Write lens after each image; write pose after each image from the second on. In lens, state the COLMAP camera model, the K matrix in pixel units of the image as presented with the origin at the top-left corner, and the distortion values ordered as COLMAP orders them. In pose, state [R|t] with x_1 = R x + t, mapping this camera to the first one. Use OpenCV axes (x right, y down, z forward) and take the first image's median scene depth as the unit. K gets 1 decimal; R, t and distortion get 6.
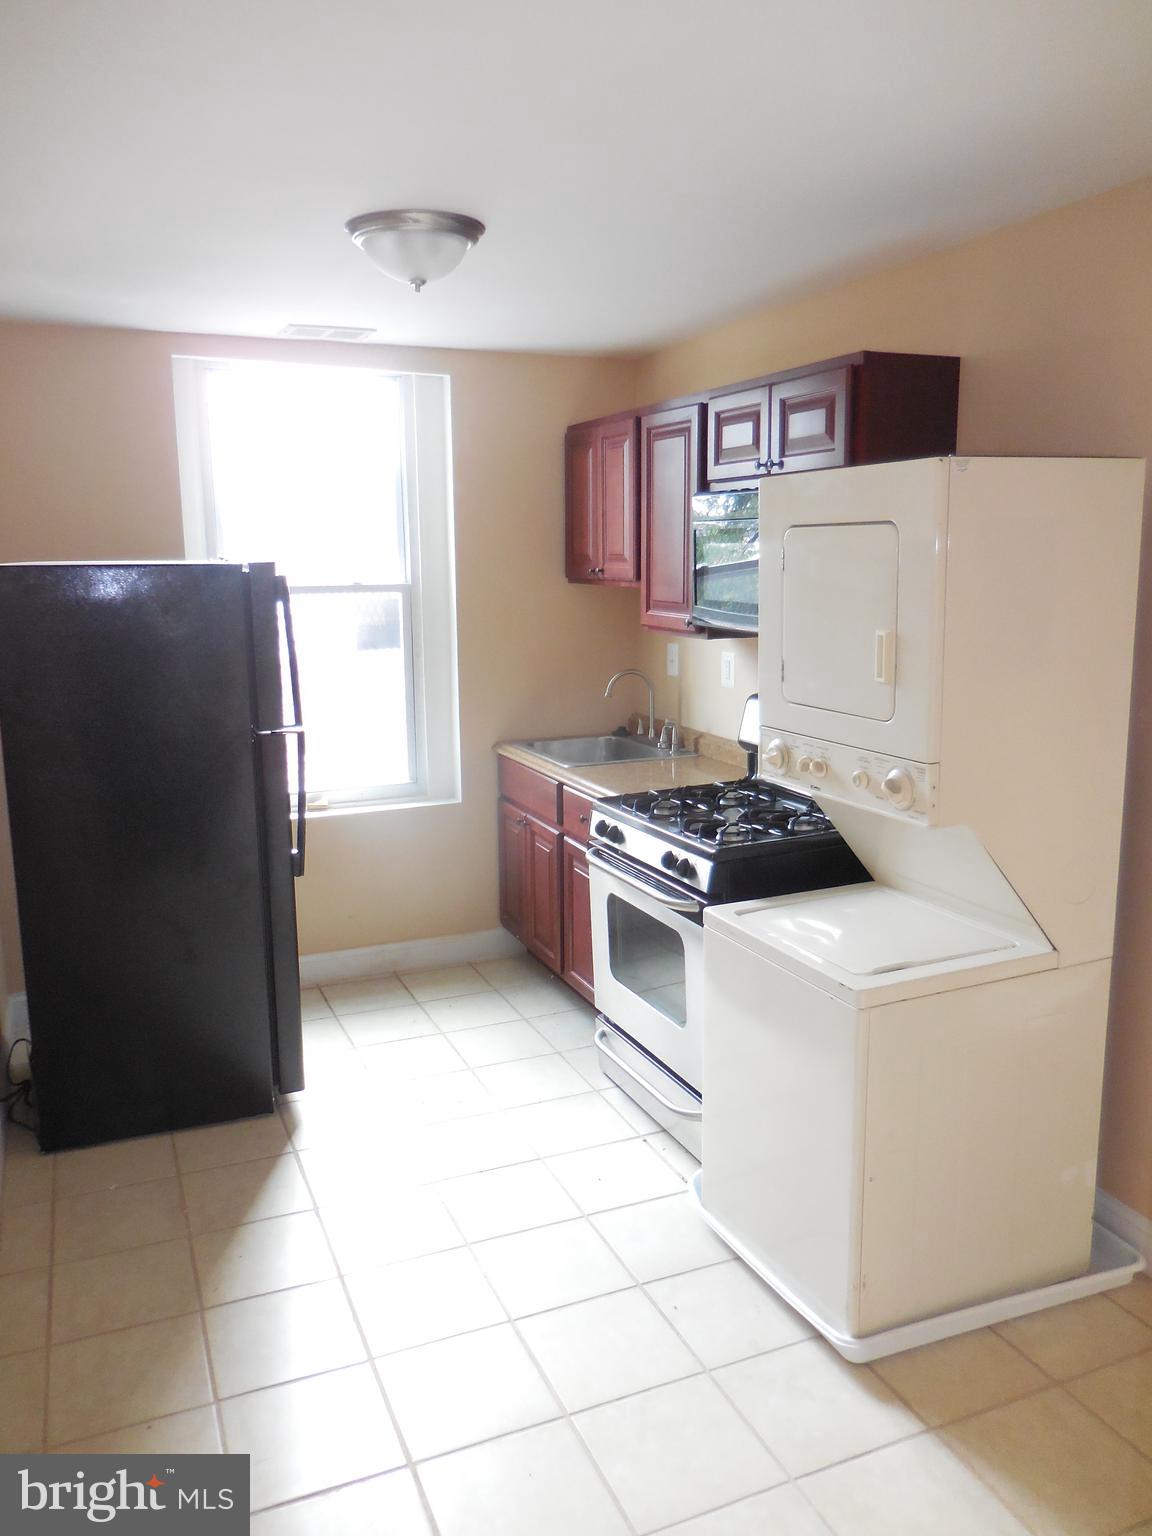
lens RADIAL K [[1134.6, 0, 505.7], [0, 1134.6, 758.5], [0, 0, 1]] dist [-0.002962, 0.436528]
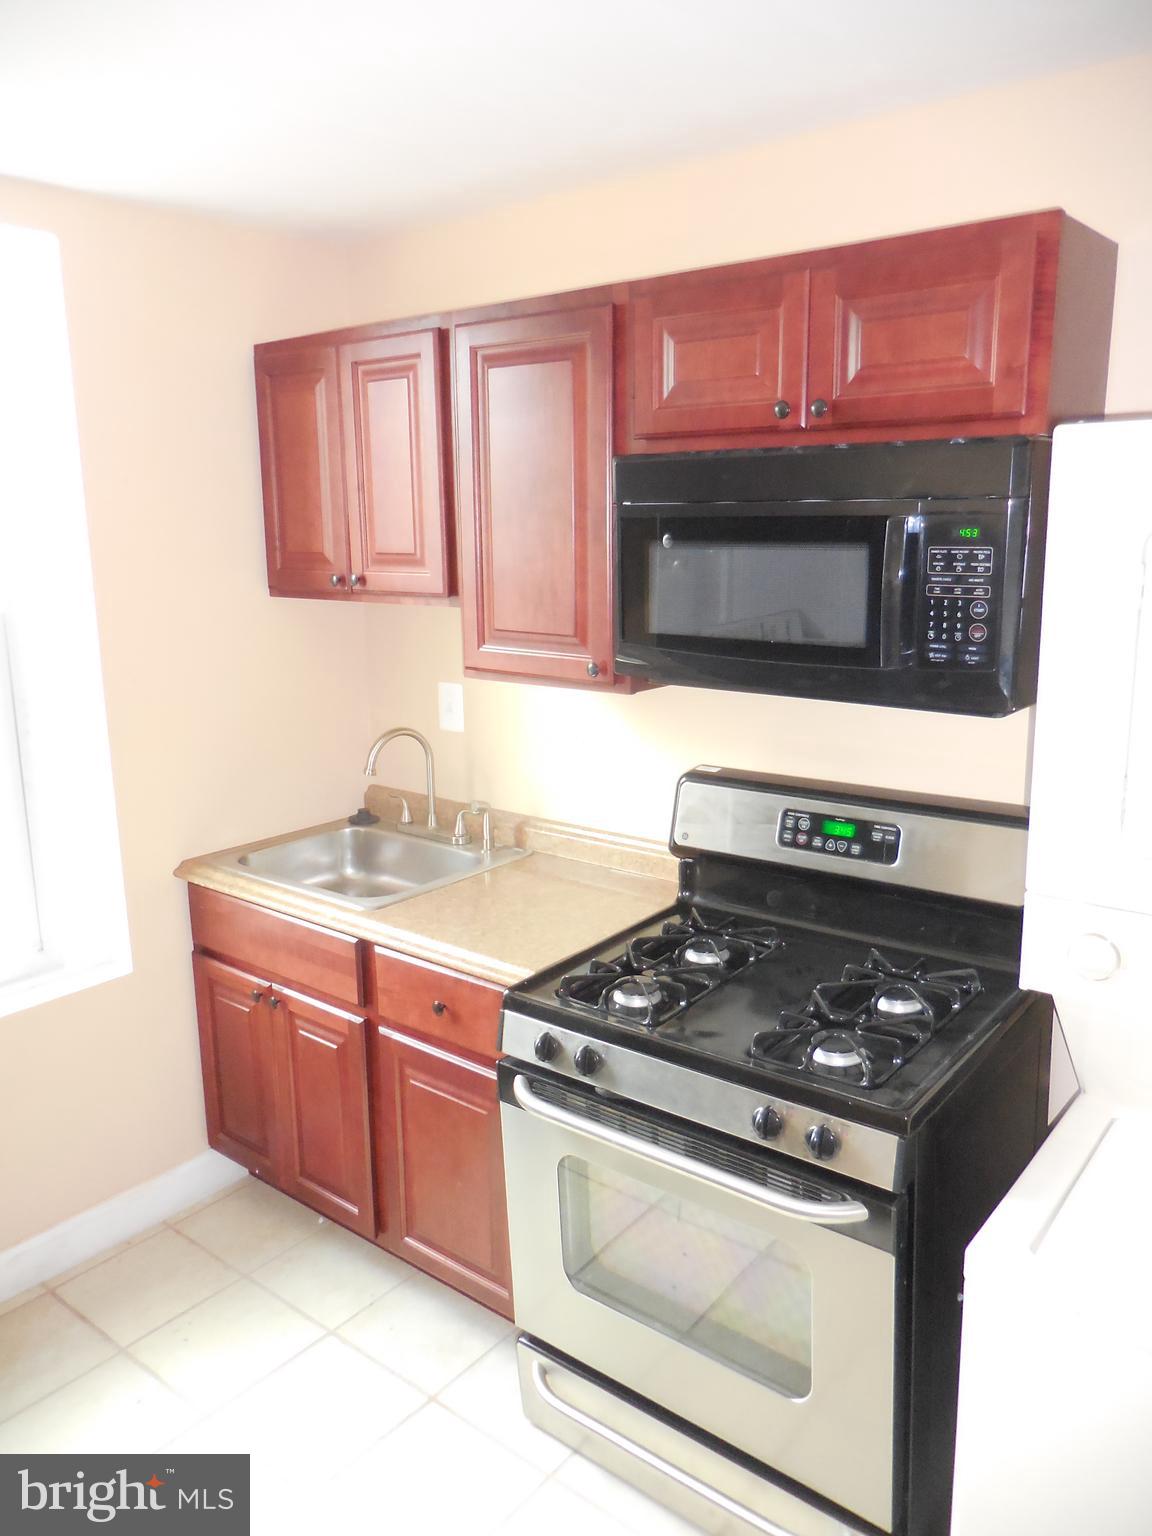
lens RADIAL K [[1133.0, 0, 576.0], [0, 1133.0, 768.0], [0, 0, 1]] dist [-0.036117, 0.030454]
pose [[0.857139, -0.103927, 0.504492, -0.136099], [0.090471, 0.994583, 0.051177, -0.082849], [-0.507078, 0.001775, 0.861898, 0.403973]]
